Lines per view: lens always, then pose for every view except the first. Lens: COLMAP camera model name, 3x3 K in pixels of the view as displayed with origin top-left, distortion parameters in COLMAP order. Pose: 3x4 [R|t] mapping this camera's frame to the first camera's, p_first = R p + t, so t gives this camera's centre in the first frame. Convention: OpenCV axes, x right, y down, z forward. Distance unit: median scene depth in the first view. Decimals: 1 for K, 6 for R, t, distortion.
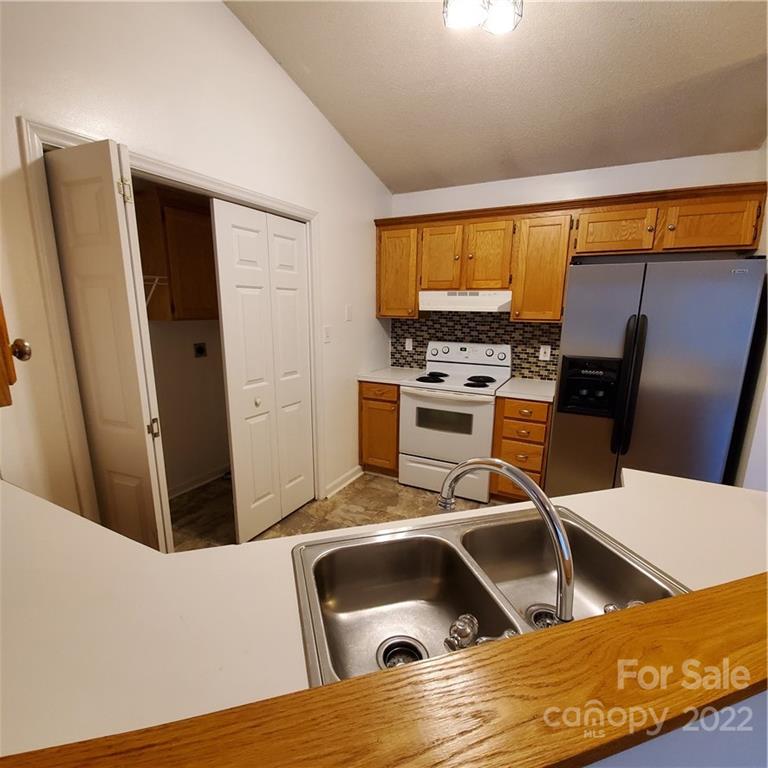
lens RADIAL K [[403.2, 0, 379.8], [0, 403.2, 399.8], [0, 0, 1]] dist [0.005955, -0.012626]
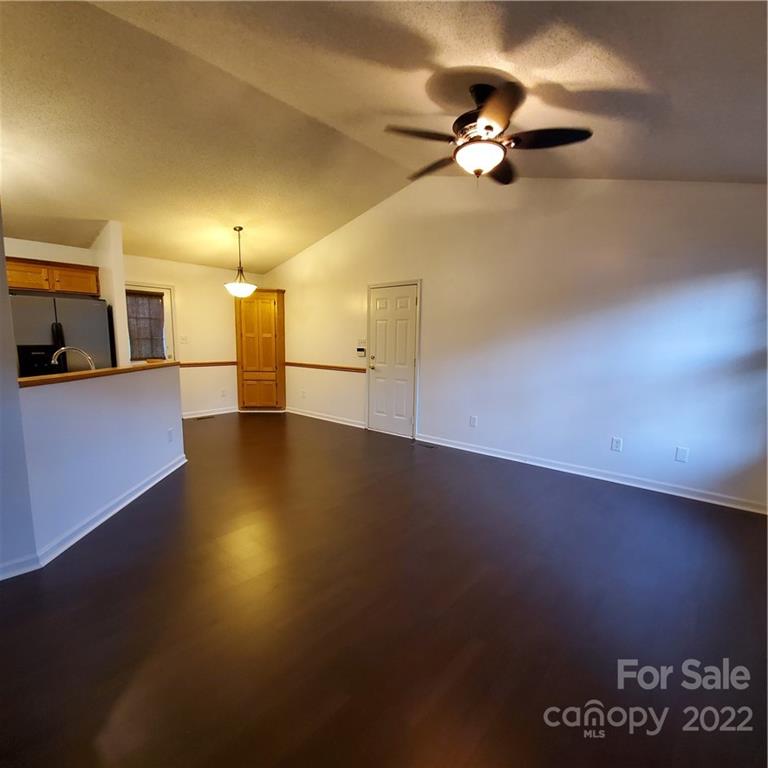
lens RADIAL K [[403.2, 0, 379.8], [0, 403.2, 399.8], [0, 0, 1]] dist [0.005955, -0.012626]
pose [[0.223473, -0.145632, 0.963769, -0.721915], [0.204592, 0.973757, 0.099701, 0.212817], [-0.952996, 0.174899, 0.247404, -0.708066]]
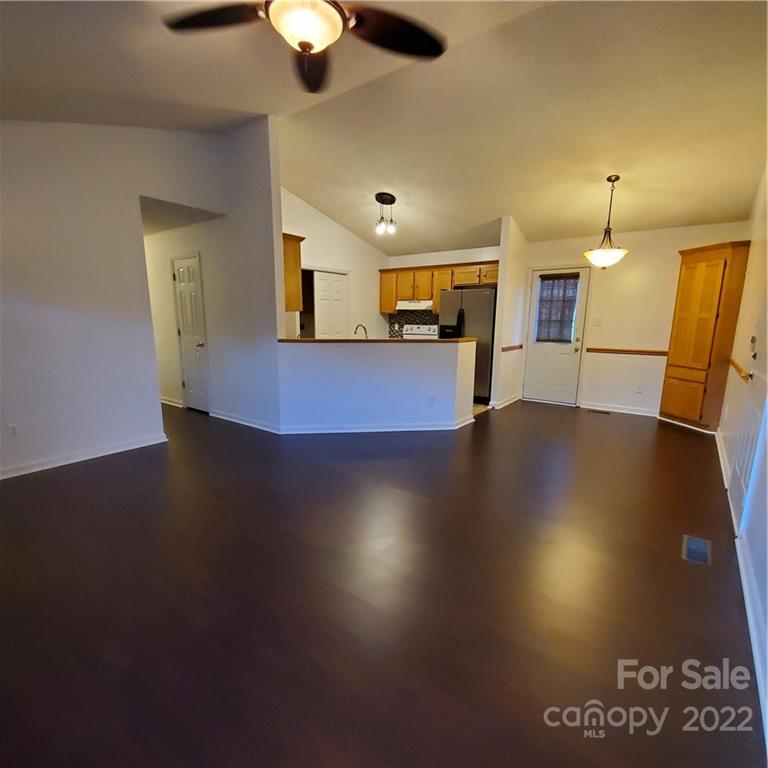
lens RADIAL K [[403.2, 0, 379.8], [0, 403.2, 399.8], [0, 0, 1]] dist [0.005955, -0.012626]
pose [[0.987243, 0.033405, -0.155680, 0.394177], [-0.037816, 0.998960, -0.025459, 0.358499], [0.154668, 0.031021, 0.987479, -1.279007]]
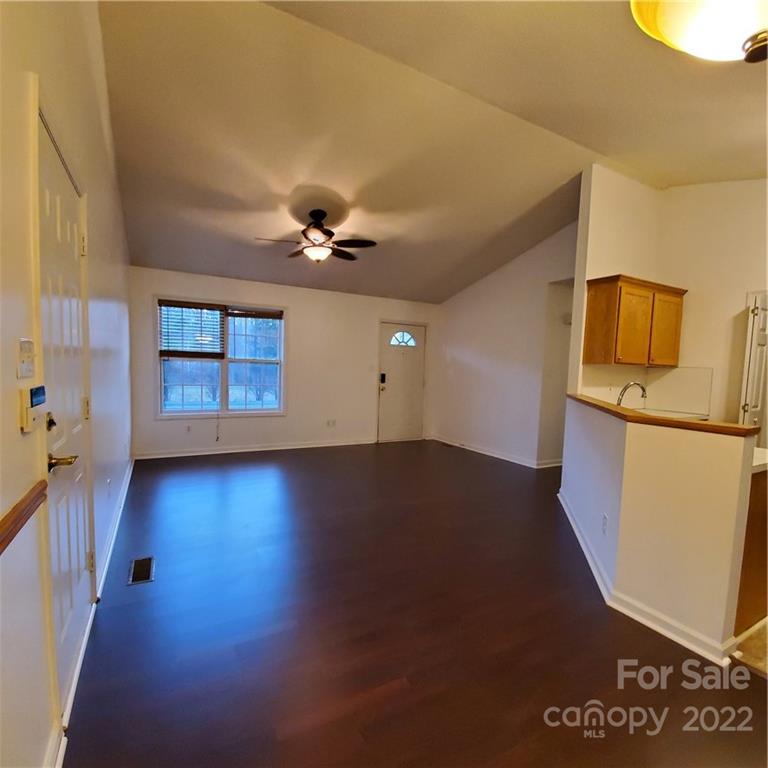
lens RADIAL K [[403.2, 0, 379.8], [0, 403.2, 399.8], [0, 0, 1]] dist [0.005955, -0.012626]
pose [[-0.548815, 0.043901, -0.834790, 1.257020], [-0.222760, 0.954831, 0.196662, 0.020281], [0.805717, 0.293889, -0.514246, 0.245281]]
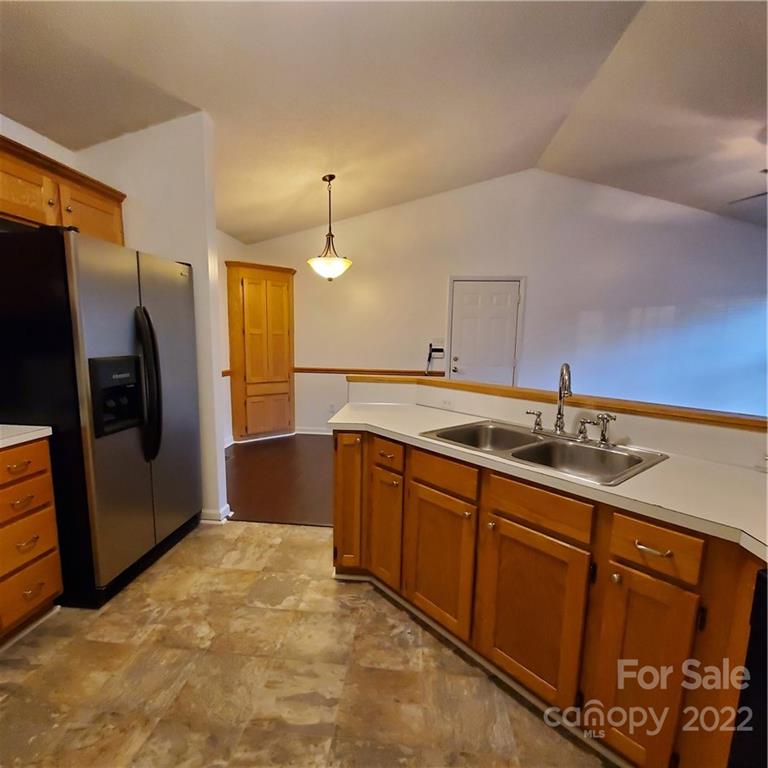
lens RADIAL K [[403.2, 0, 379.8], [0, 403.2, 399.8], [0, 0, 1]] dist [0.005955, -0.012626]
pose [[-0.392861, -0.152771, 0.906819, -0.315940], [0.187224, 0.952163, 0.241521, -0.093966], [-0.900337, 0.264663, -0.345466, 0.639113]]
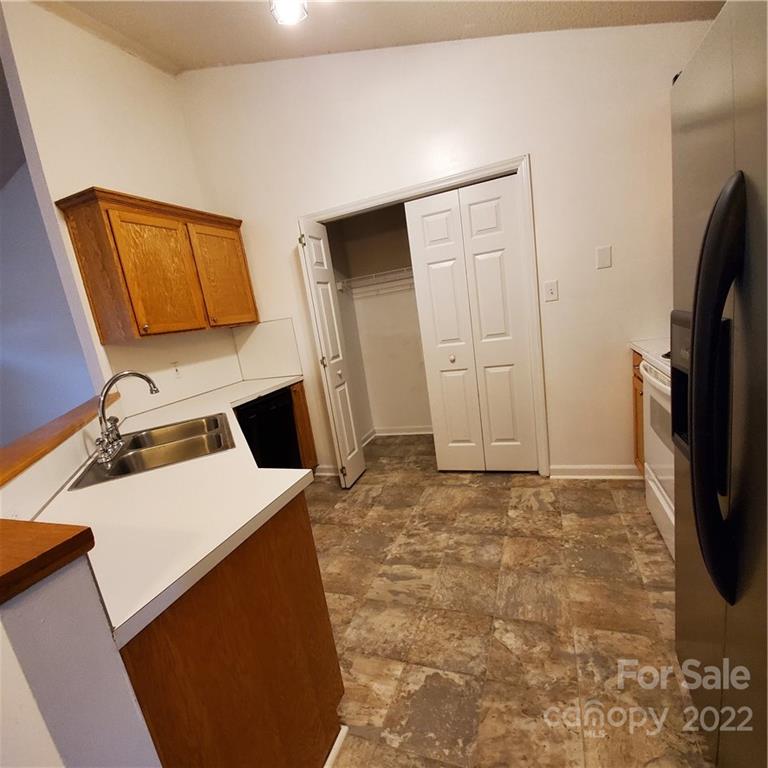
lens RADIAL K [[403.2, 0, 379.8], [0, 403.2, 399.8], [0, 0, 1]] dist [0.005955, -0.012626]
pose [[0.129178, 0.185907, -0.974039, 0.677549], [-0.077447, 0.981160, 0.176995, -0.056176], [0.988592, 0.052573, 0.141142, 0.506195]]
